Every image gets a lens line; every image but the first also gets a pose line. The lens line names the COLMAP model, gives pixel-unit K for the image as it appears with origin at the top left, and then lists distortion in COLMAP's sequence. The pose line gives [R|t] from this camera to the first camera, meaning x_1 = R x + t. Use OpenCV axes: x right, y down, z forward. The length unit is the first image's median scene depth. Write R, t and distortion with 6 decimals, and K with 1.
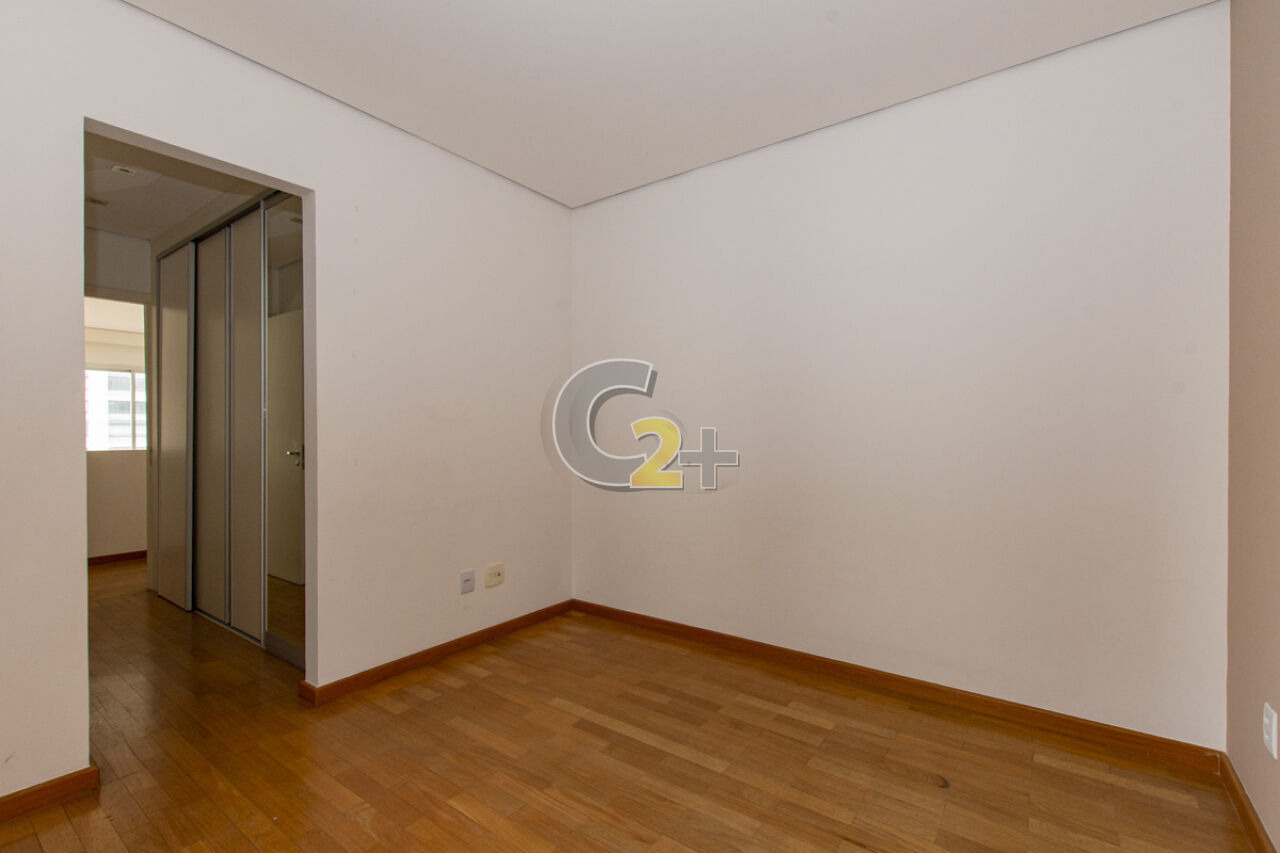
lens RADIAL K [[552.8, 0, 649.2], [0, 552.8, 431.5], [0, 0, 1]] dist [-0.001061, -0.000156]
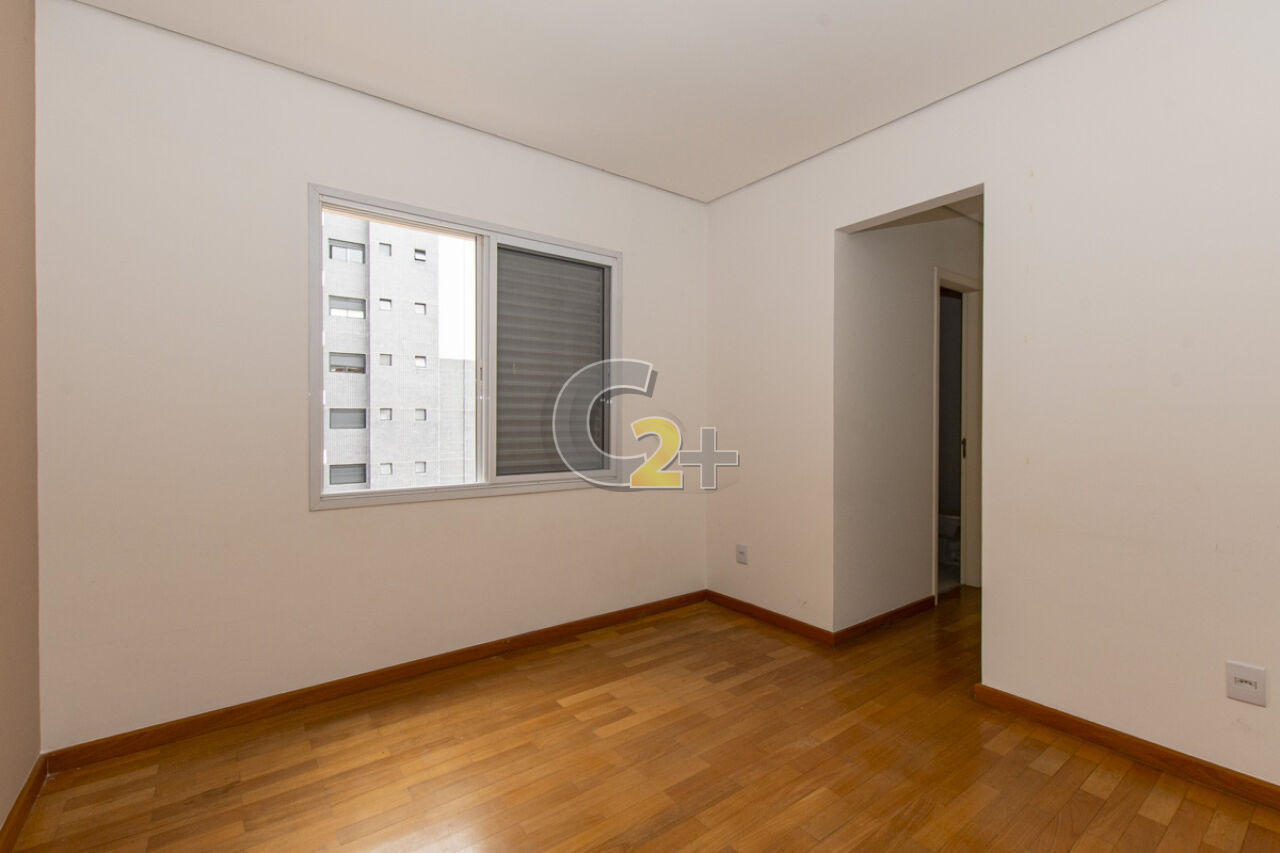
lens RADIAL K [[552.8, 0, 646.1], [0, 552.8, 422.5], [0, 0, 1]] dist [-0.001061, -0.000156]
pose [[-0.283657, 0.008006, -0.958893, 0.509055], [0.003608, 0.999967, 0.007282, -0.011537], [0.958919, -0.001394, -0.283676, 0.701827]]
